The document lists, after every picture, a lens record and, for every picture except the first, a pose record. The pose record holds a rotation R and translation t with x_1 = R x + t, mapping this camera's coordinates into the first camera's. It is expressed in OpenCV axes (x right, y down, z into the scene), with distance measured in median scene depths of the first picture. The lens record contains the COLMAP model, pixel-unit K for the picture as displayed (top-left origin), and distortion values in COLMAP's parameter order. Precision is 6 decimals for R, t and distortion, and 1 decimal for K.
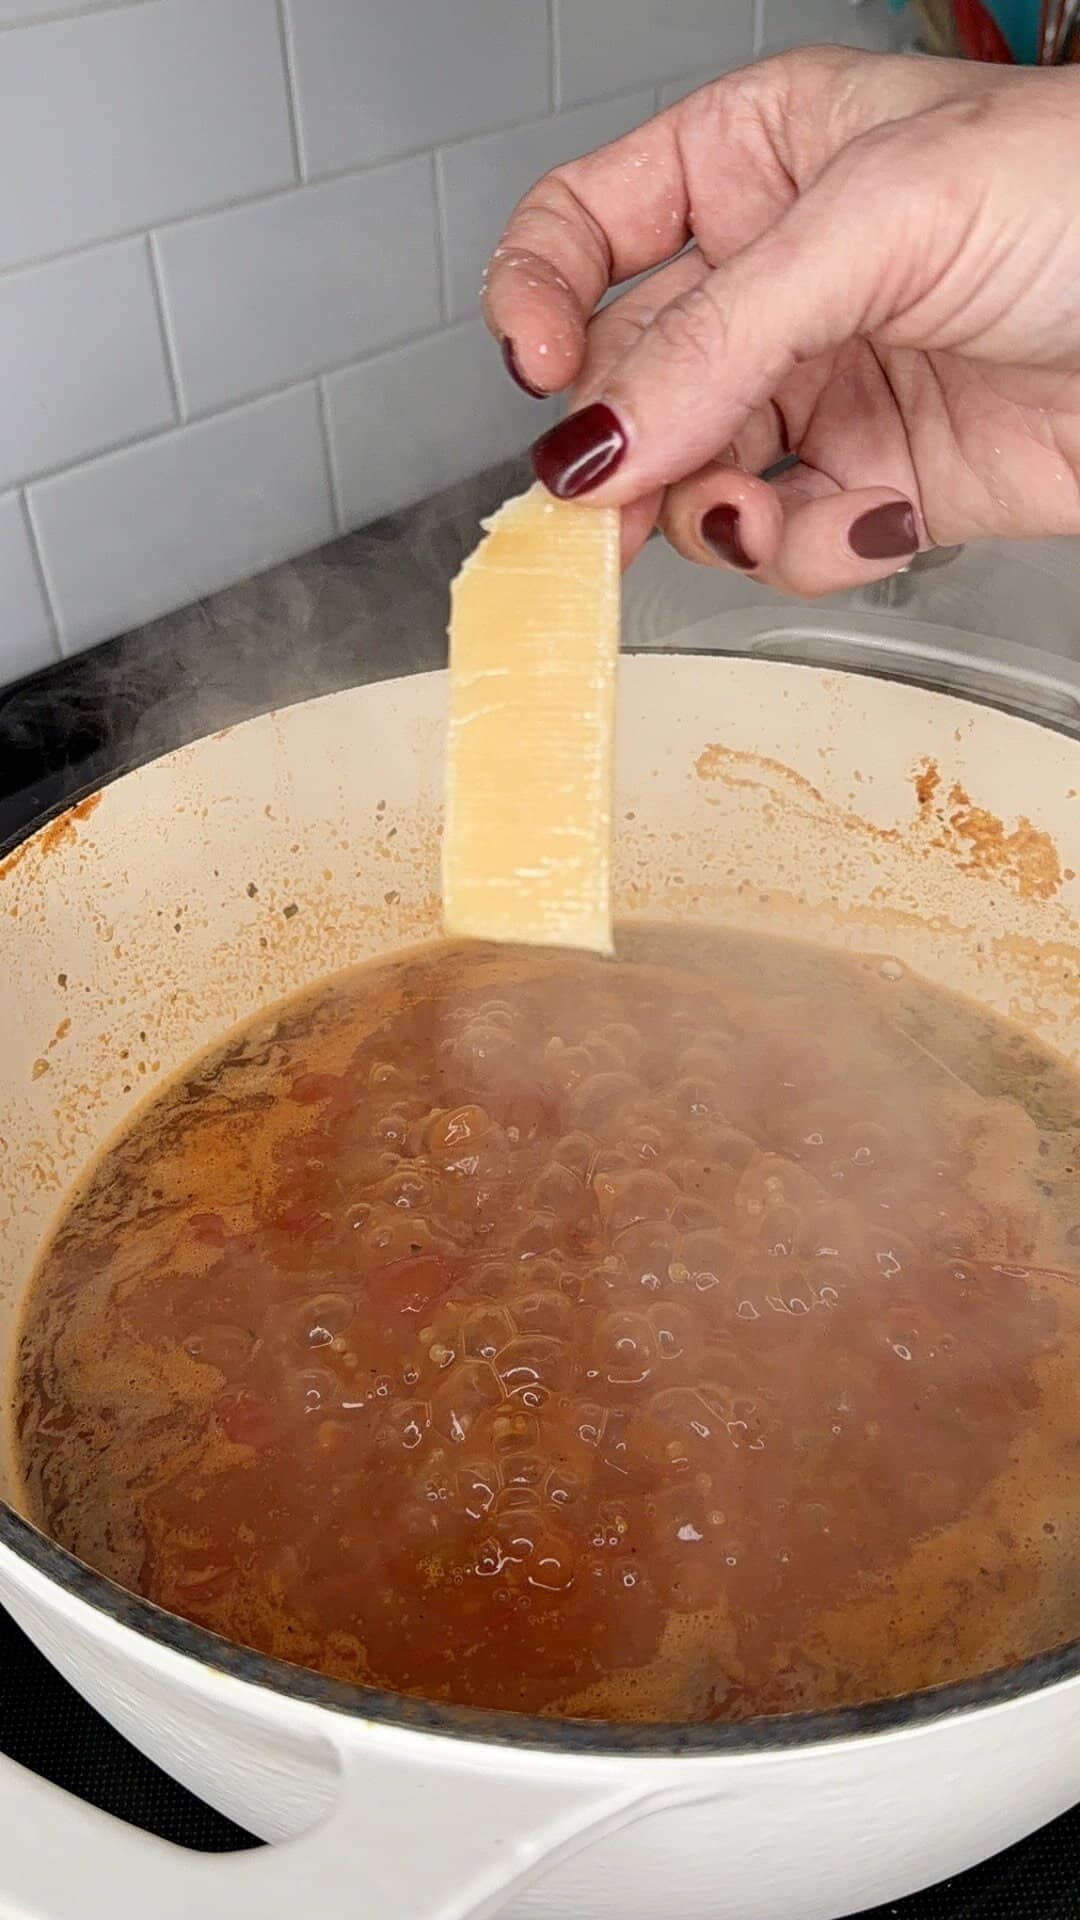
lens RADIAL K [[1751.5, 0, 509.6], [0, 1751.5, 934.8], [0, 0, 1]] dist [0.097531, -0.292260]
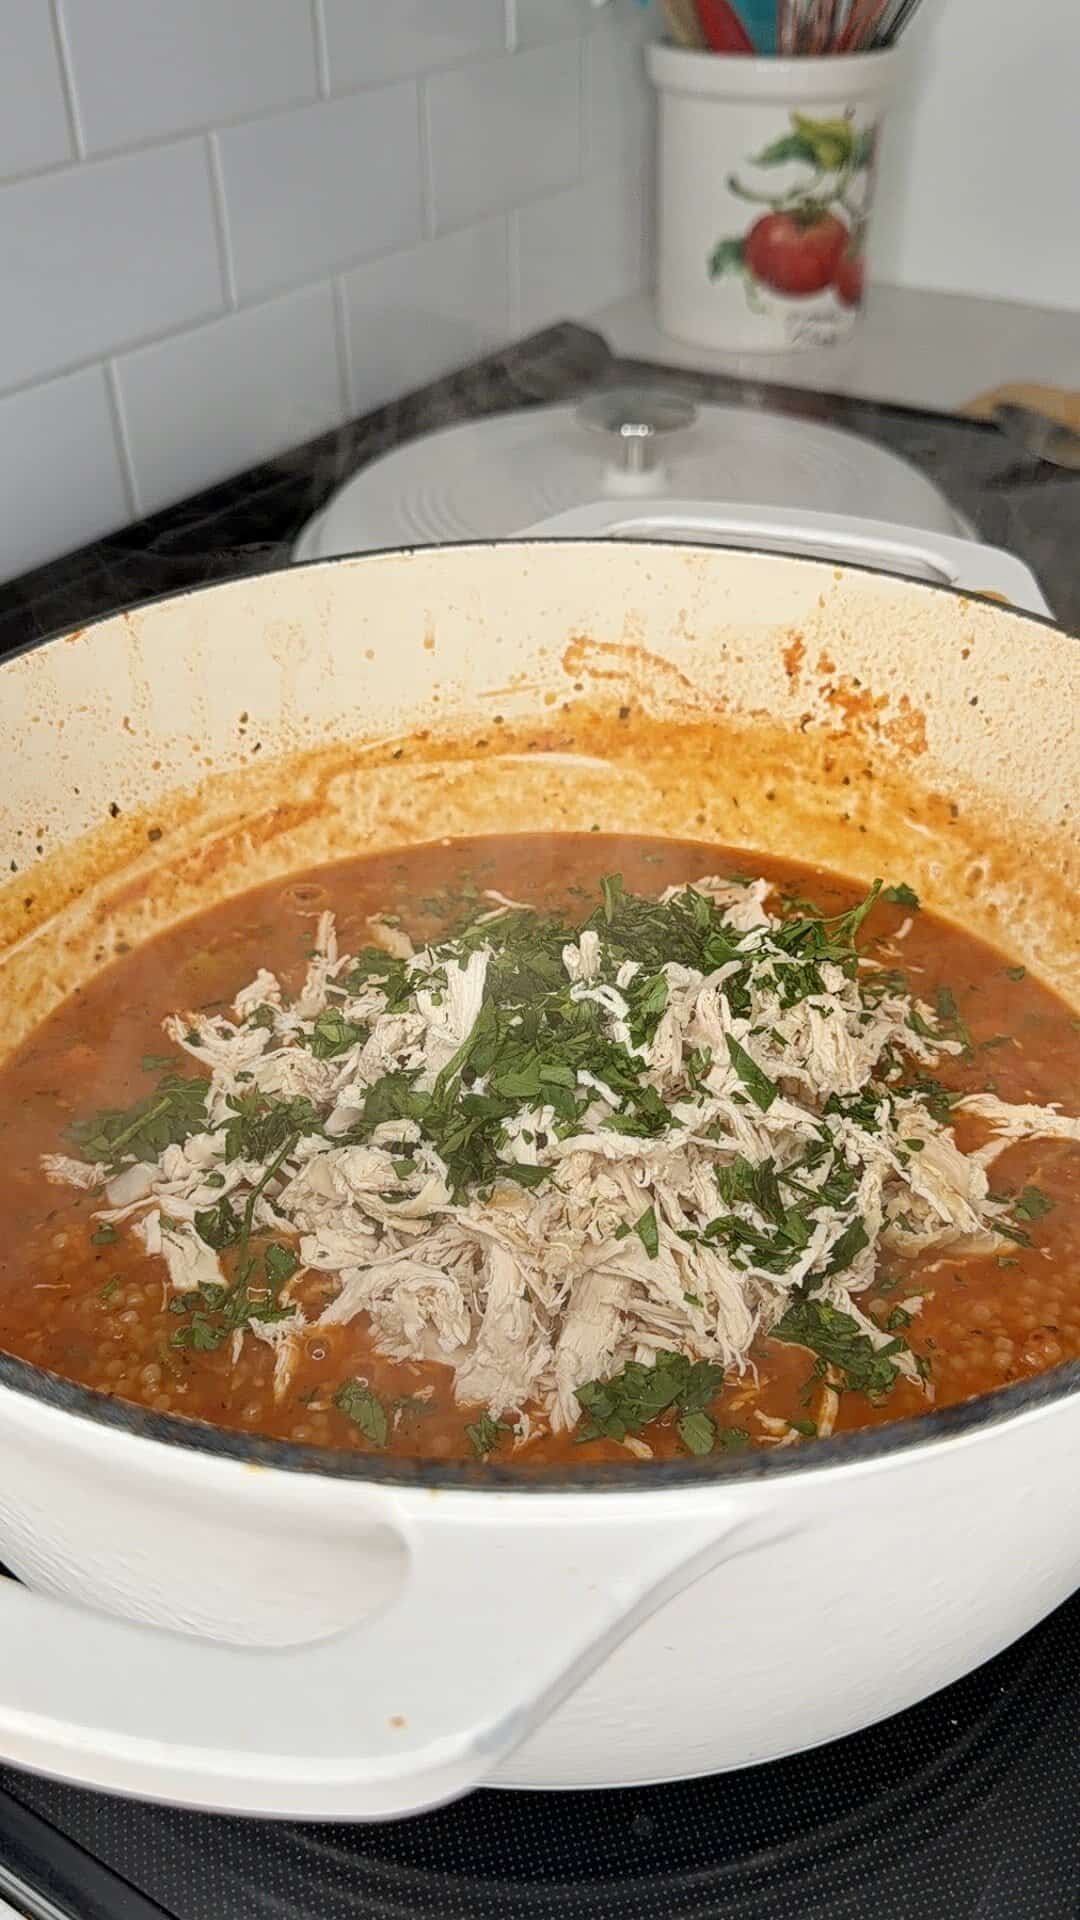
lens RADIAL K [[1741.6, 0, 540.0], [0, 1741.6, 960.0], [0, 0, 1]] dist [0.114386, -0.398301]
pose [[0.984329, -0.079637, 0.157333, -0.078218], [0.086376, 0.995595, -0.036454, 0.111883], [-0.153737, 0.049472, 0.986873, 0.040246]]
